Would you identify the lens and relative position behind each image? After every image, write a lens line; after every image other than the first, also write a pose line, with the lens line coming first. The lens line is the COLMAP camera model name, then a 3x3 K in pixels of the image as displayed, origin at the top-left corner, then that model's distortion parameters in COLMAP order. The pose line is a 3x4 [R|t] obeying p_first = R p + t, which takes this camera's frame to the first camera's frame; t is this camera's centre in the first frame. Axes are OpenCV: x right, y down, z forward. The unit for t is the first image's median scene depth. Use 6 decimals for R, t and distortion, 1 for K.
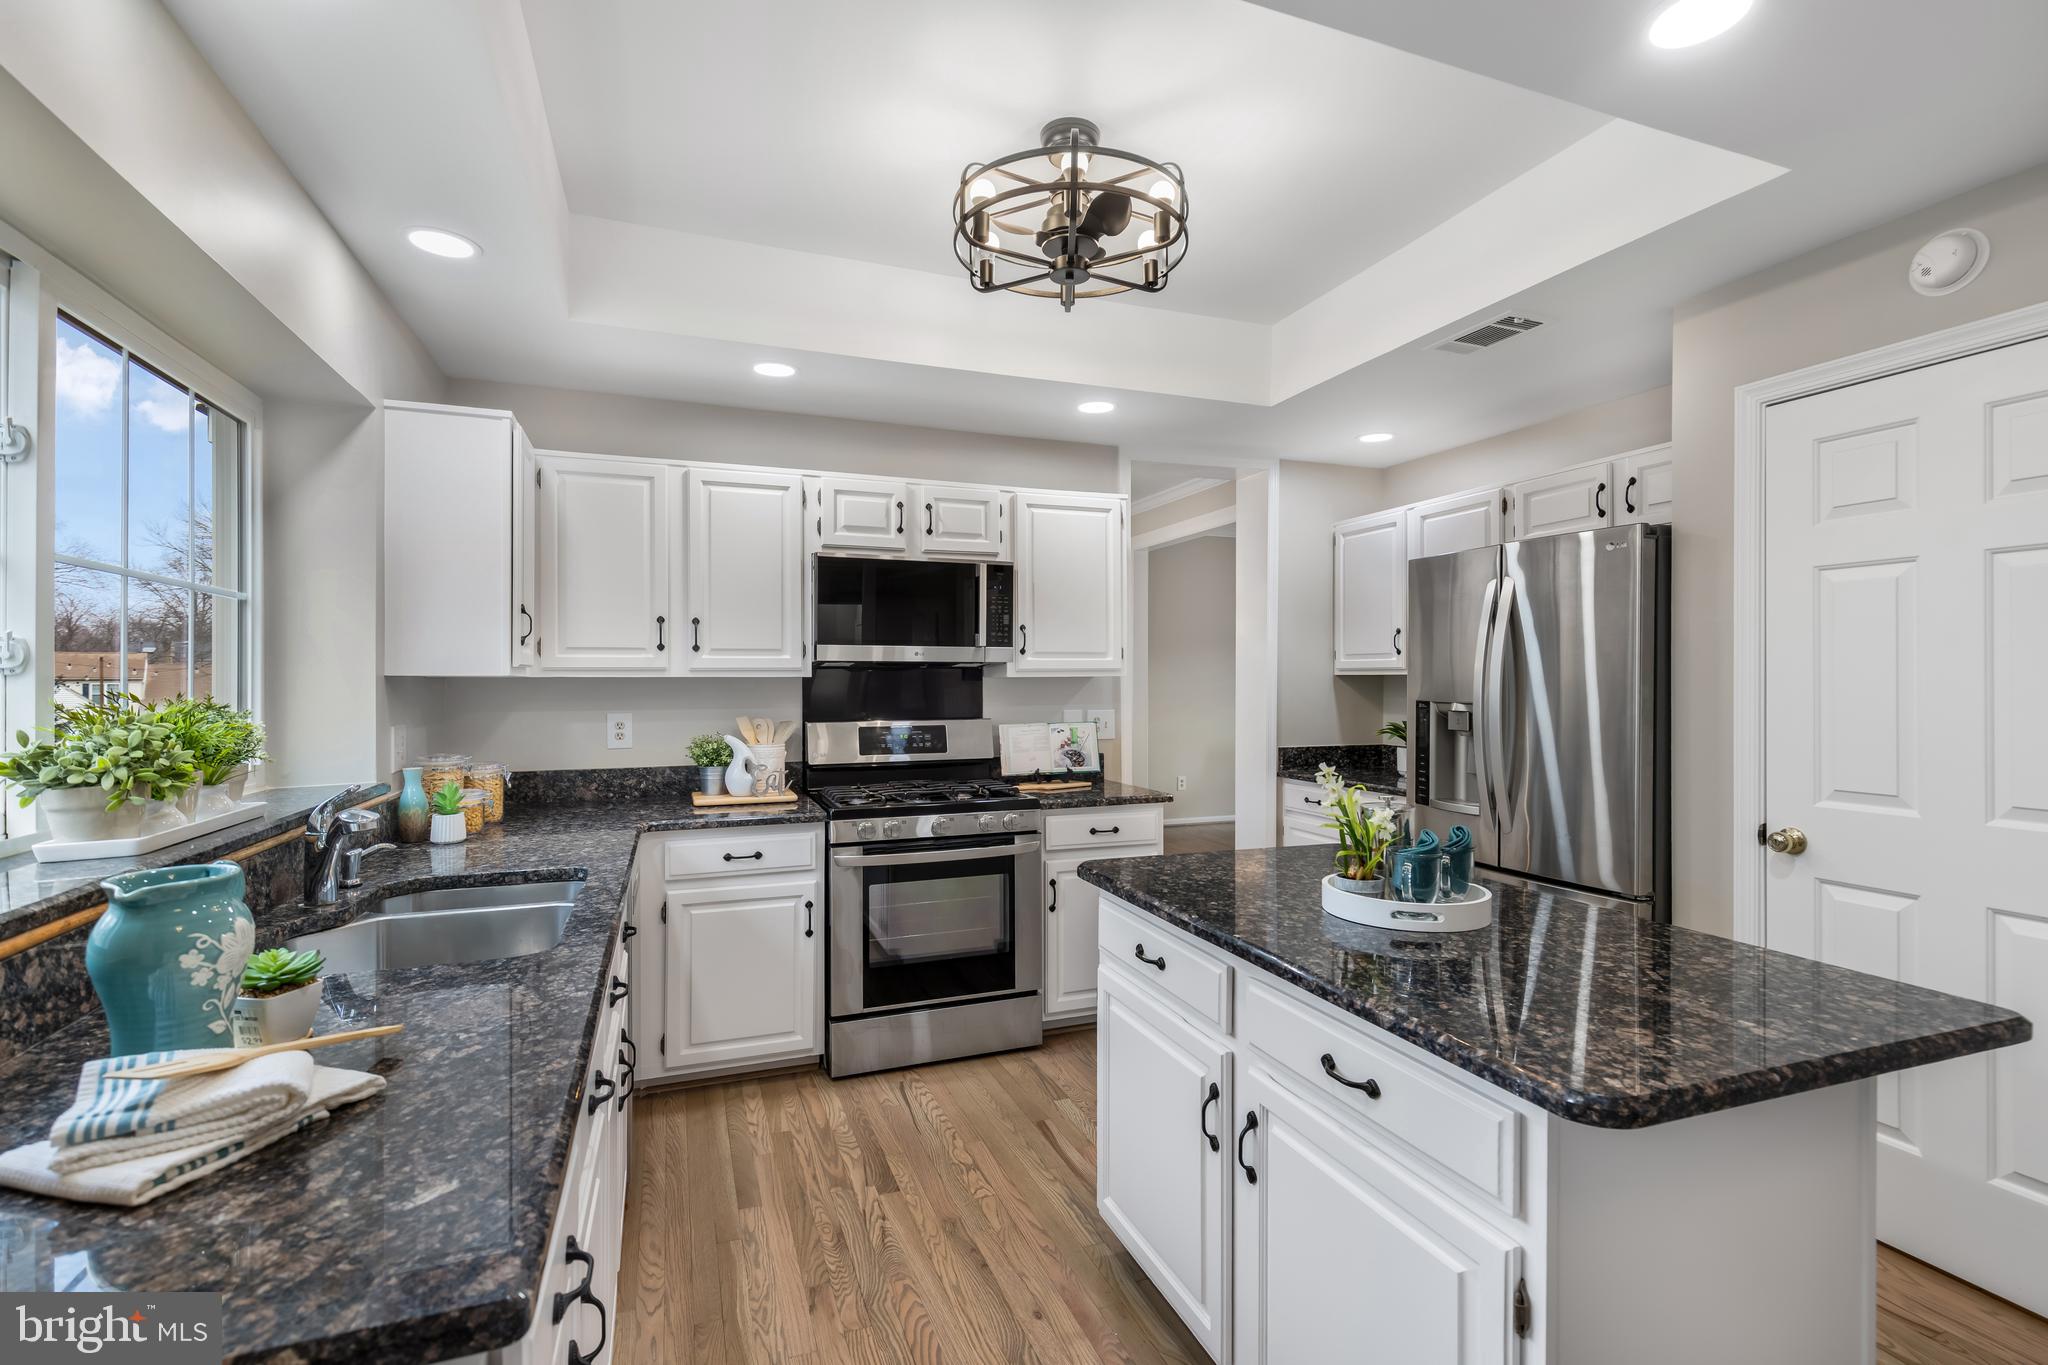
lens RADIAL K [[921.4, 0, 1024.0], [0, 921.4, 682.5], [0, 0, 1]] dist [-0.000094, -0.000048]
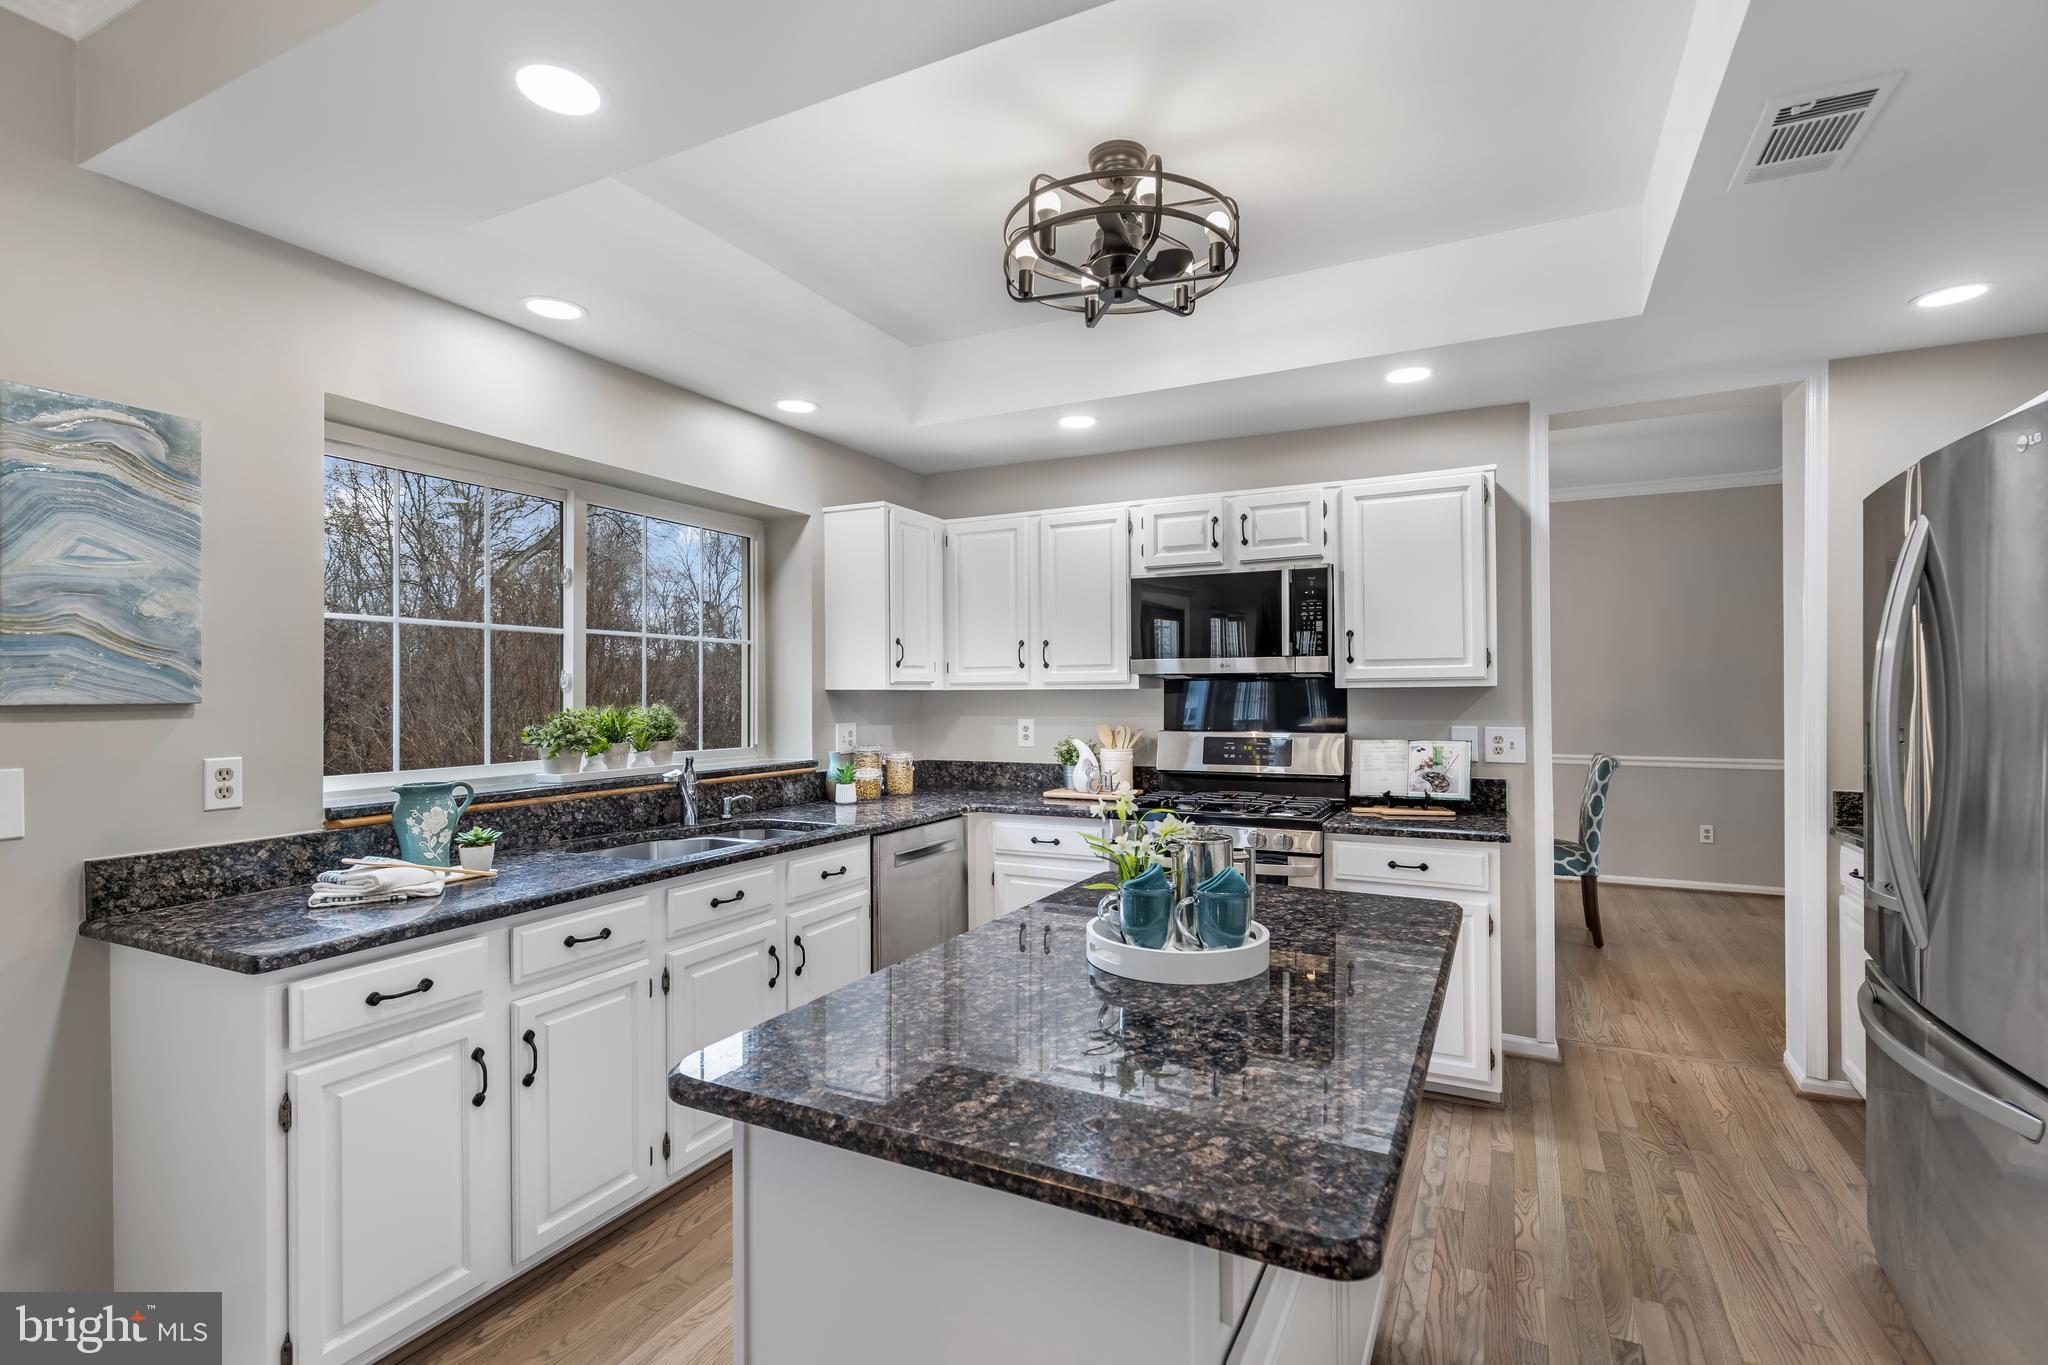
lens RADIAL K [[941.0, 0, 1046.8], [0, 941.0, 691.1], [0, 0, 1]] dist [-0.001228, -0.001012]
pose [[0.681319, -0.002009, -0.731984, 0.499304], [0.001067, 0.999998, -0.001751, -0.001565], [0.731986, 0.000412, 0.681320, 0.153342]]
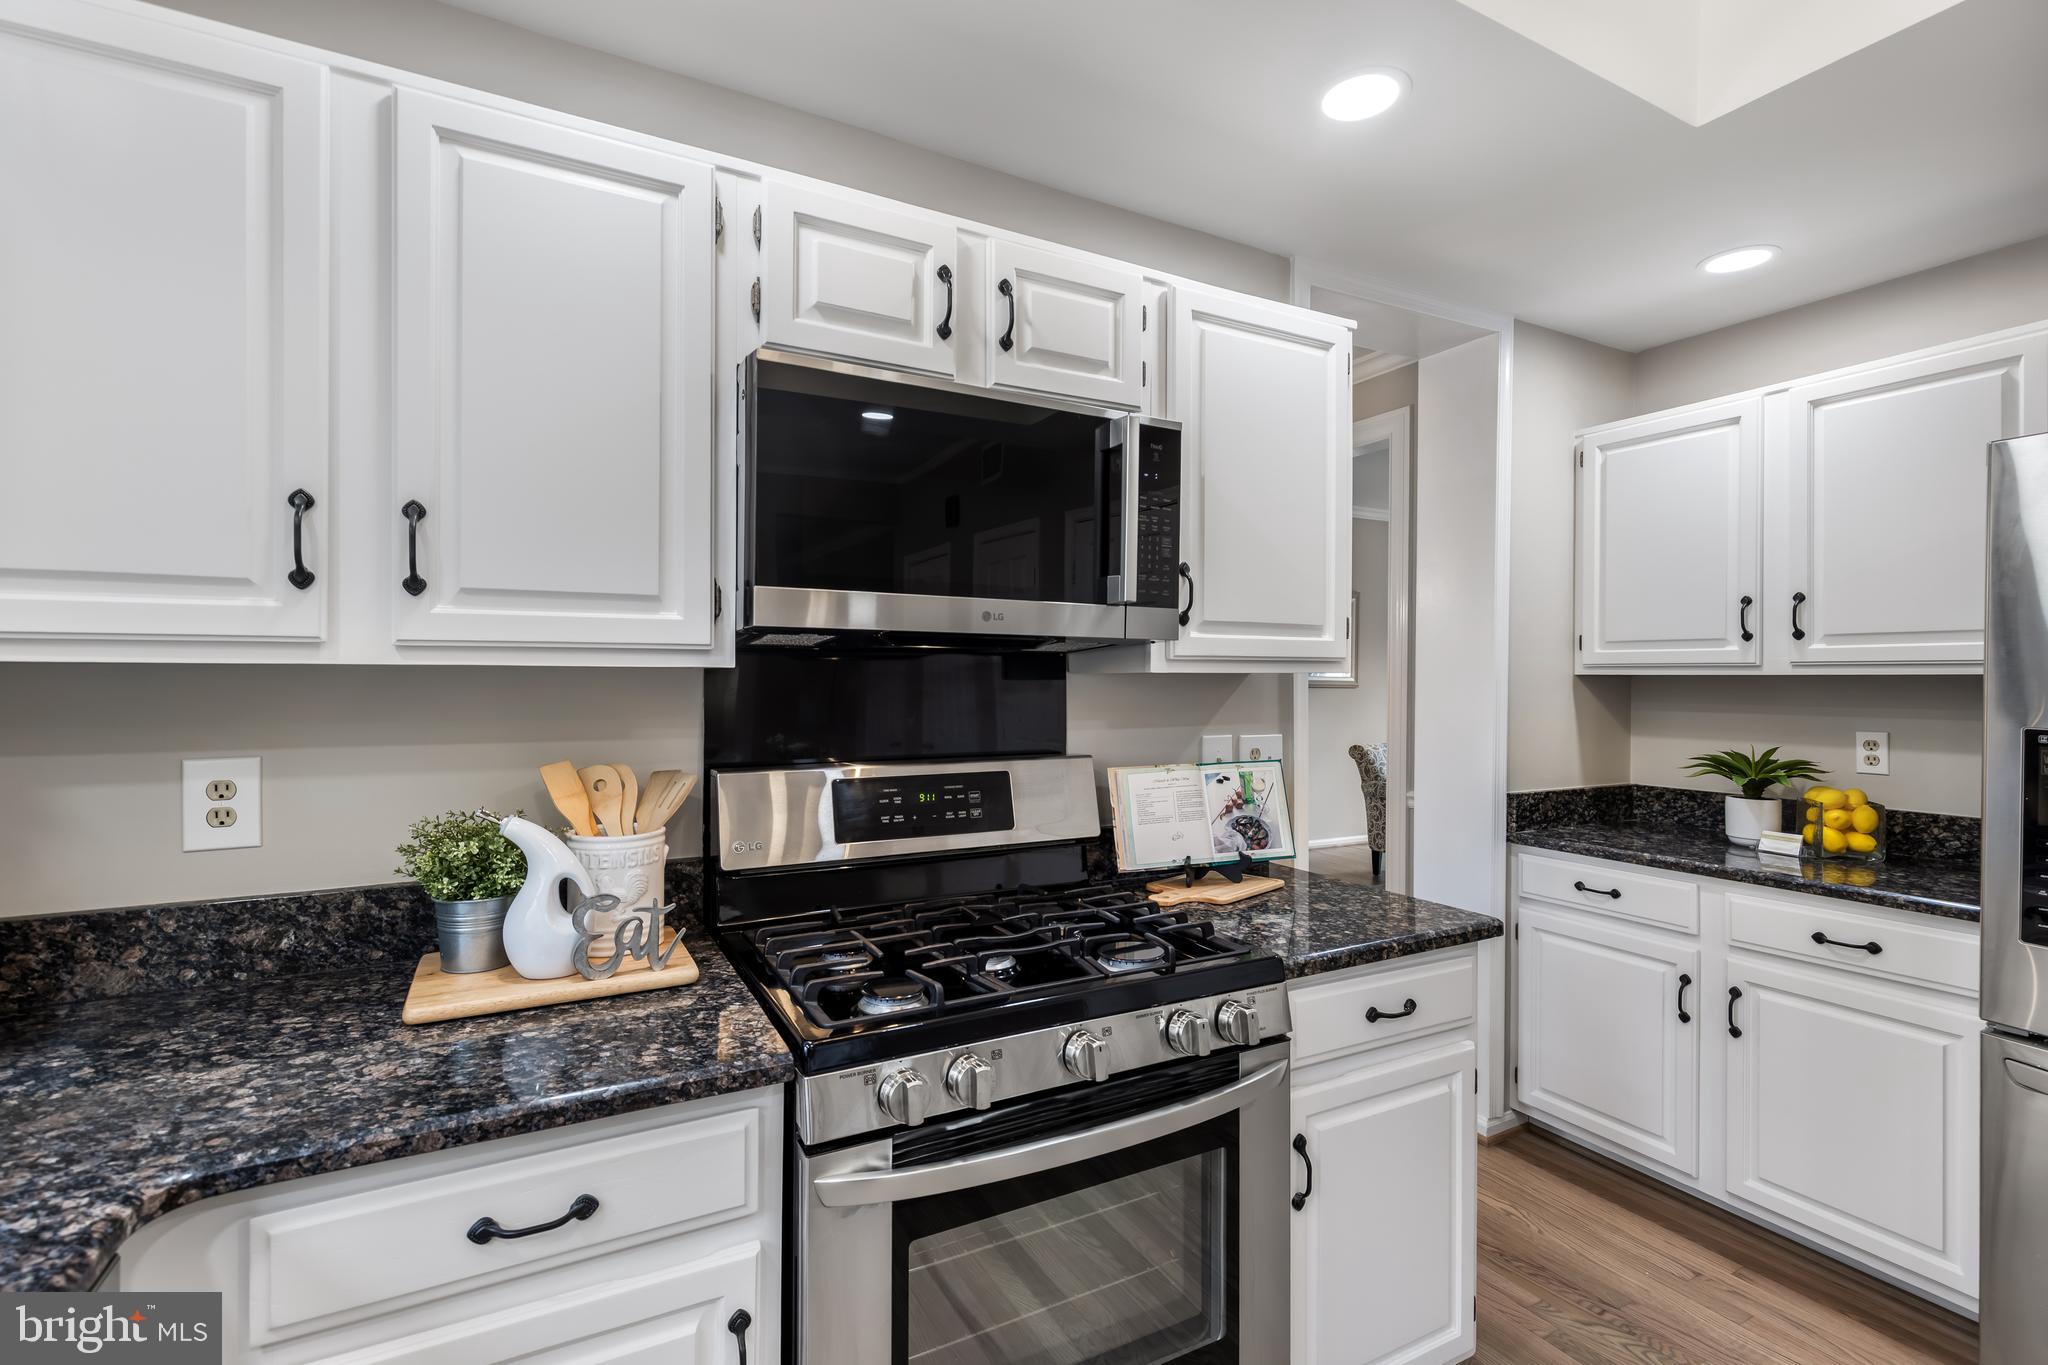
lens RADIAL K [[926.6, 0, 1024.0], [0, 926.6, 682.5], [0, 0, 1]] dist [-0.001833, -0.000199]
pose [[0.991959, 0.005915, 0.126425, -0.151003], [-0.005793, 0.999982, -0.001339, 0.000171], [-0.126431, 0.000596, 0.991975, 0.561250]]
